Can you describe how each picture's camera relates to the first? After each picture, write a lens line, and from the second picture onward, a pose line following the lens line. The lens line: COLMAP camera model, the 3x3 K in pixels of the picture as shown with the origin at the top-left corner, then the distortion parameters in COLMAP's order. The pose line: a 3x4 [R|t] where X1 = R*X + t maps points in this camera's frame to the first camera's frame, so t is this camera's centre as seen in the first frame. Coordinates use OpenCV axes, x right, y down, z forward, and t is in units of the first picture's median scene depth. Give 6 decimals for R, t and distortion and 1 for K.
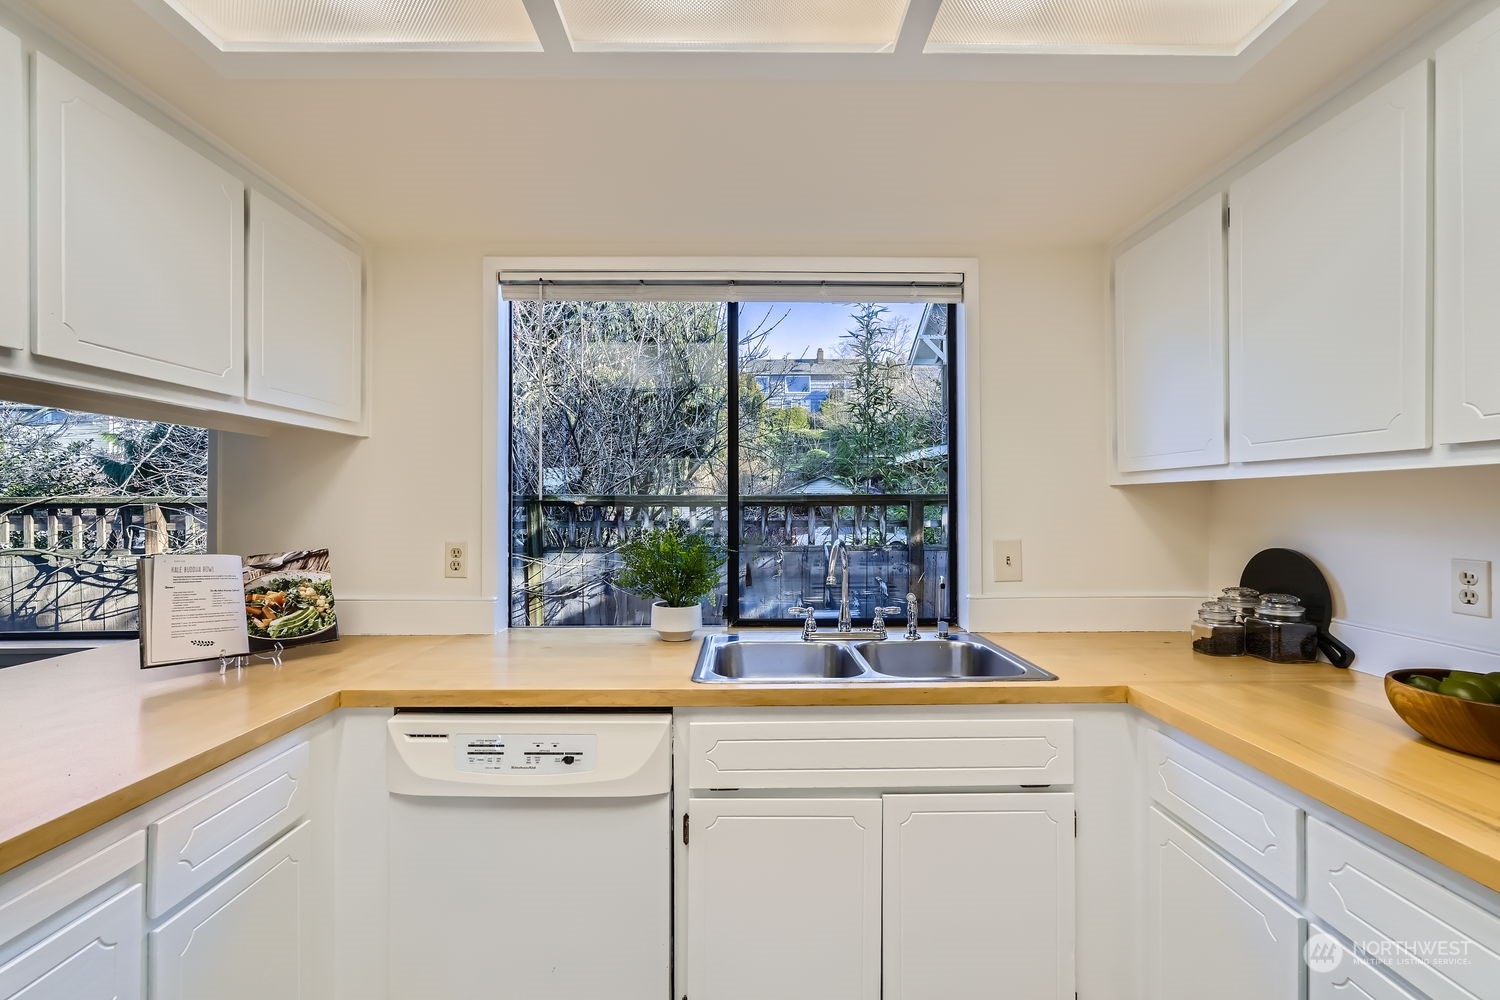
lens RADIAL K [[663.1, 0, 752.2], [0, 663.1, 501.5], [0, 0, 1]] dist [-0.005363, 0.000823]
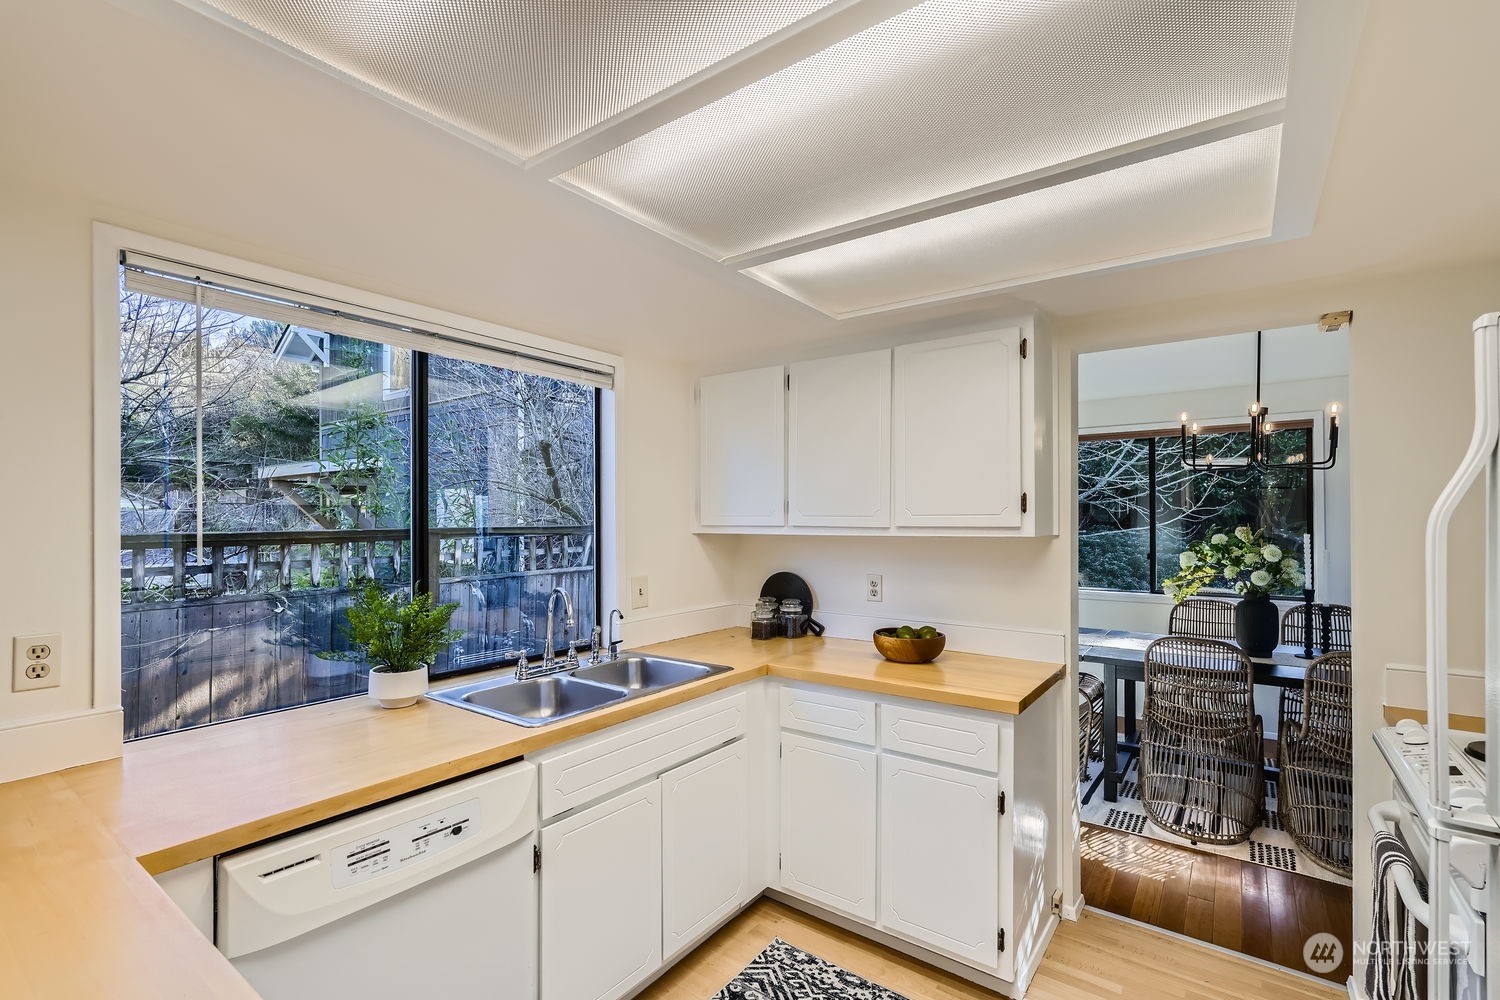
lens RADIAL K [[663.1, 0, 775.4], [0, 663.1, 519.0], [0, 0, 1]] dist [-0.005363, 0.000823]
pose [[0.591462, 0.002822, 0.806328, -0.639302], [-0.004928, 0.999988, 0.000115, -0.070996], [-0.806318, -0.004042, 0.591469, 0.007719]]
